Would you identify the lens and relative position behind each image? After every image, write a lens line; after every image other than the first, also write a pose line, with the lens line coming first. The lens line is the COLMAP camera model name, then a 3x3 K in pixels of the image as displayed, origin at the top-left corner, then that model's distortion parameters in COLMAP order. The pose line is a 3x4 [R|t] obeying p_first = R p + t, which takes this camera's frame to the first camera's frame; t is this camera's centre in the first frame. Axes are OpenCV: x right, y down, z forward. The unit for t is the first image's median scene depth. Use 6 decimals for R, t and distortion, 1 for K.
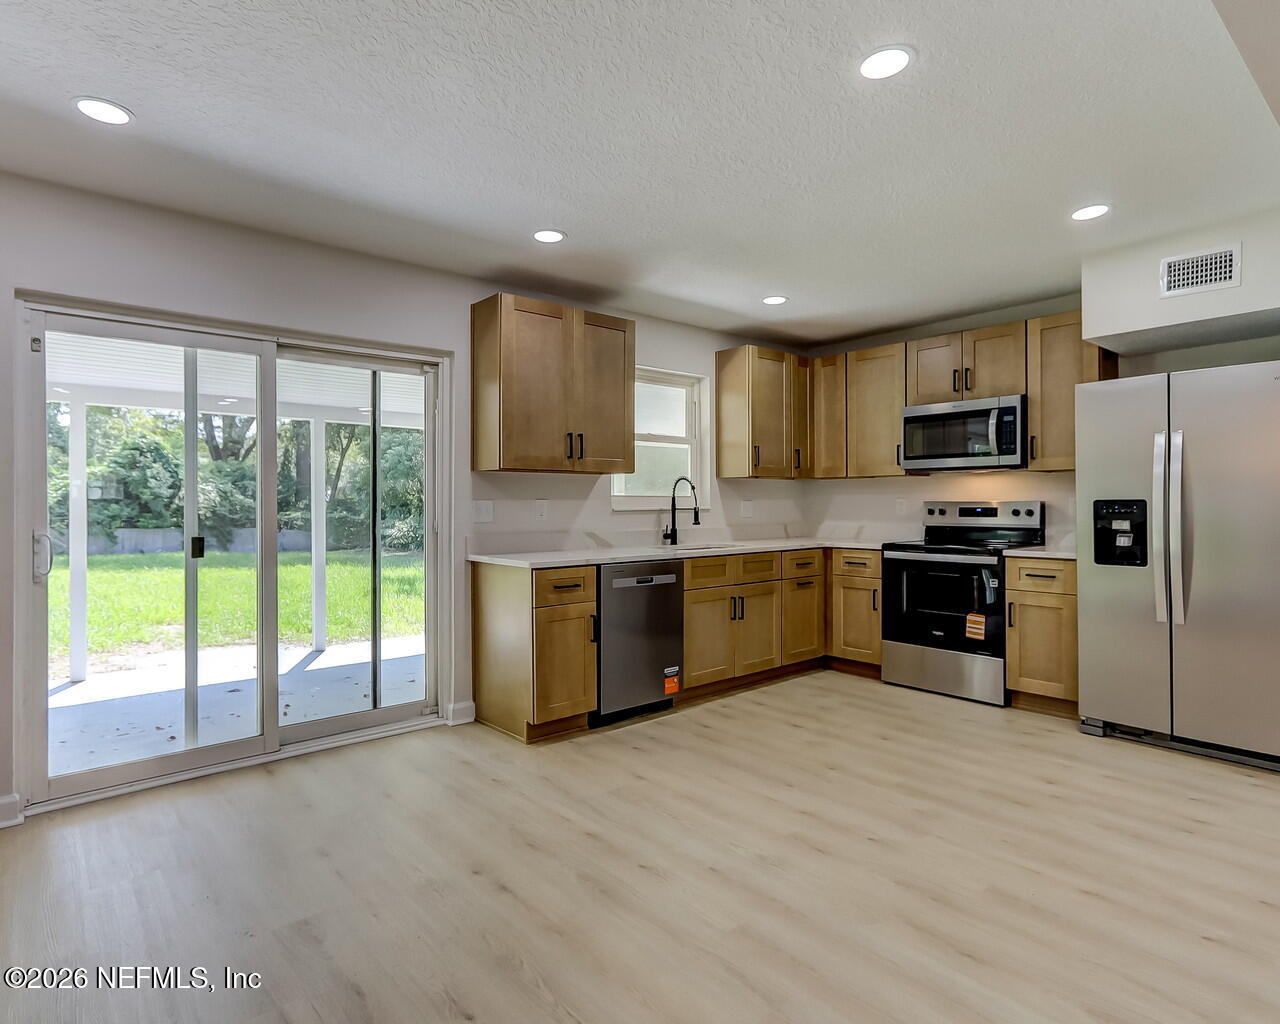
lens RADIAL K [[710.3, 0, 630.4], [0, 710.3, 501.1], [0, 0, 1]] dist [-0.002263, 0.002683]
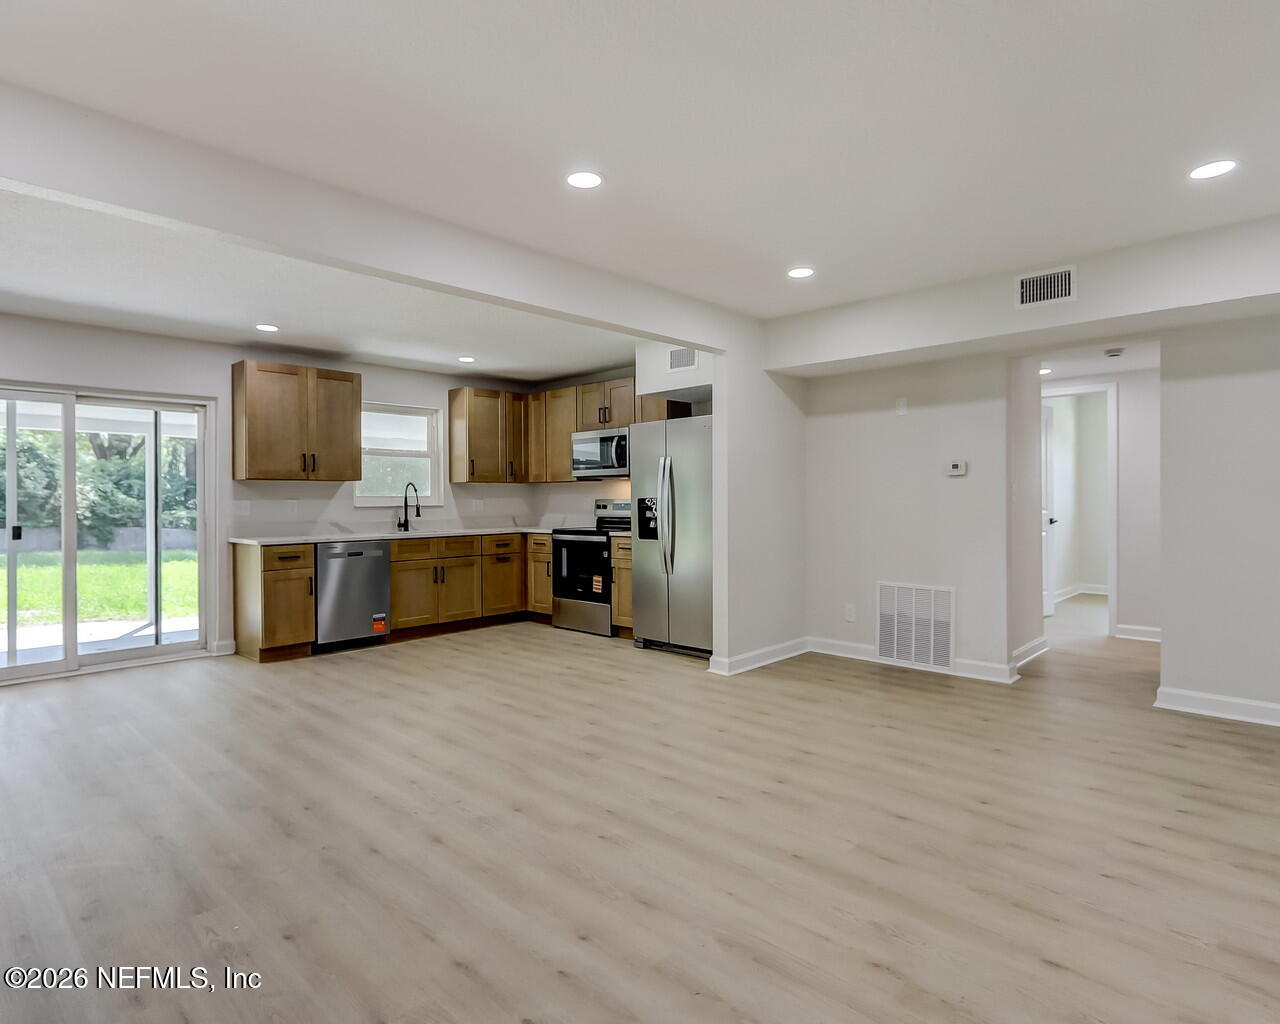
lens RADIAL K [[710.3, 0, 630.4], [0, 710.3, 501.1], [0, 0, 1]] dist [-0.002263, 0.002683]
pose [[0.994580, -0.005134, 0.103846, 0.360260], [0.004733, 0.999980, 0.004112, -0.001637], [-0.103865, -0.003598, 0.994585, -0.430478]]
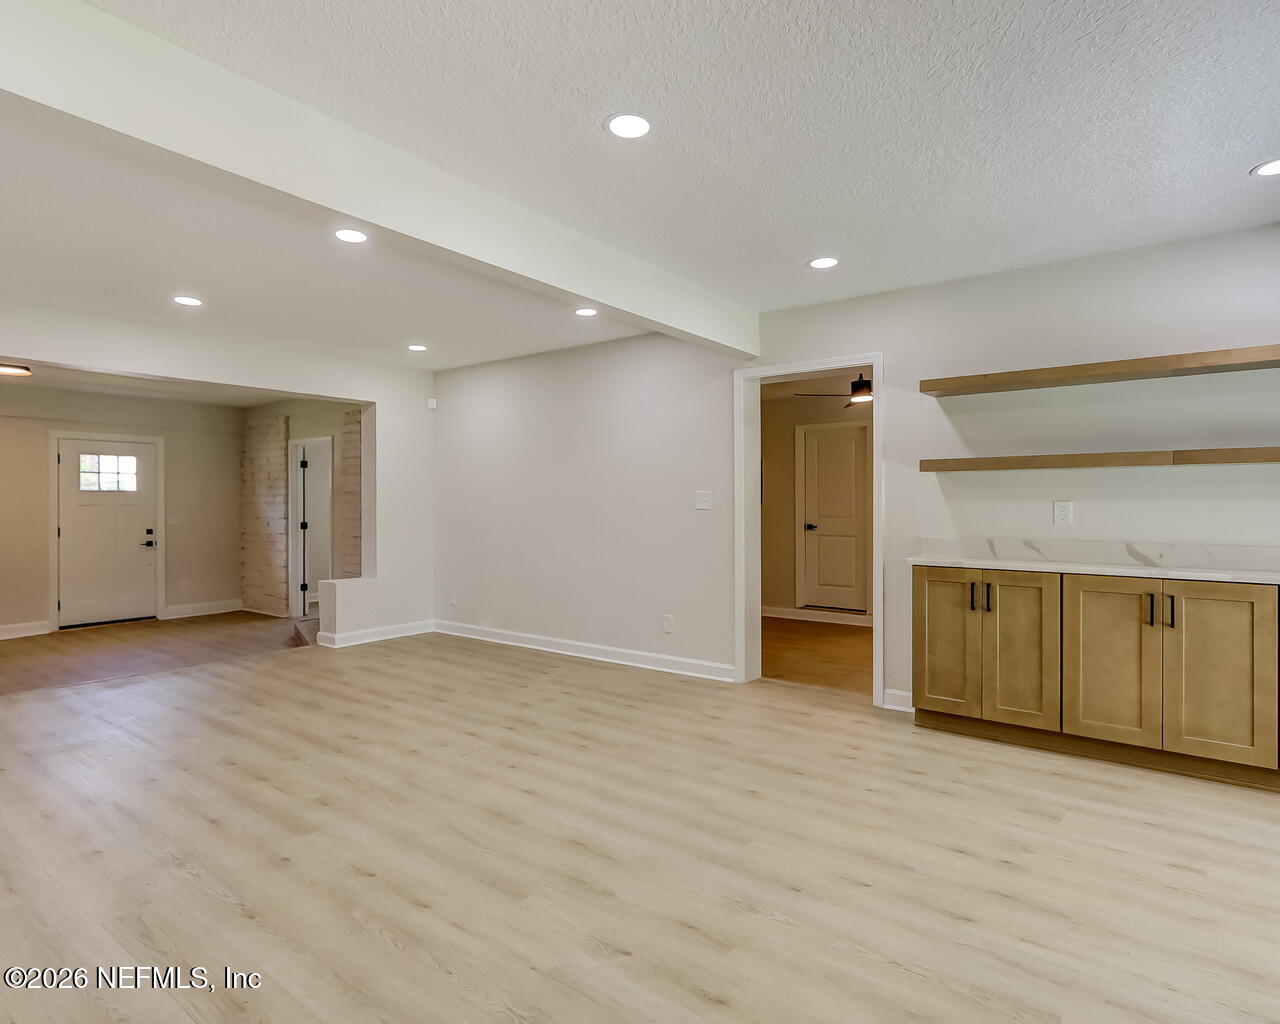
lens RADIAL K [[710.3, 0, 630.4], [0, 710.3, 501.1], [0, 0, 1]] dist [-0.002263, 0.002683]
pose [[-0.977141, 0.002232, -0.212579, 0.264199], [0.003497, 0.999978, -0.005575, -0.000357], [0.212562, -0.006191, -0.977128, 0.930753]]
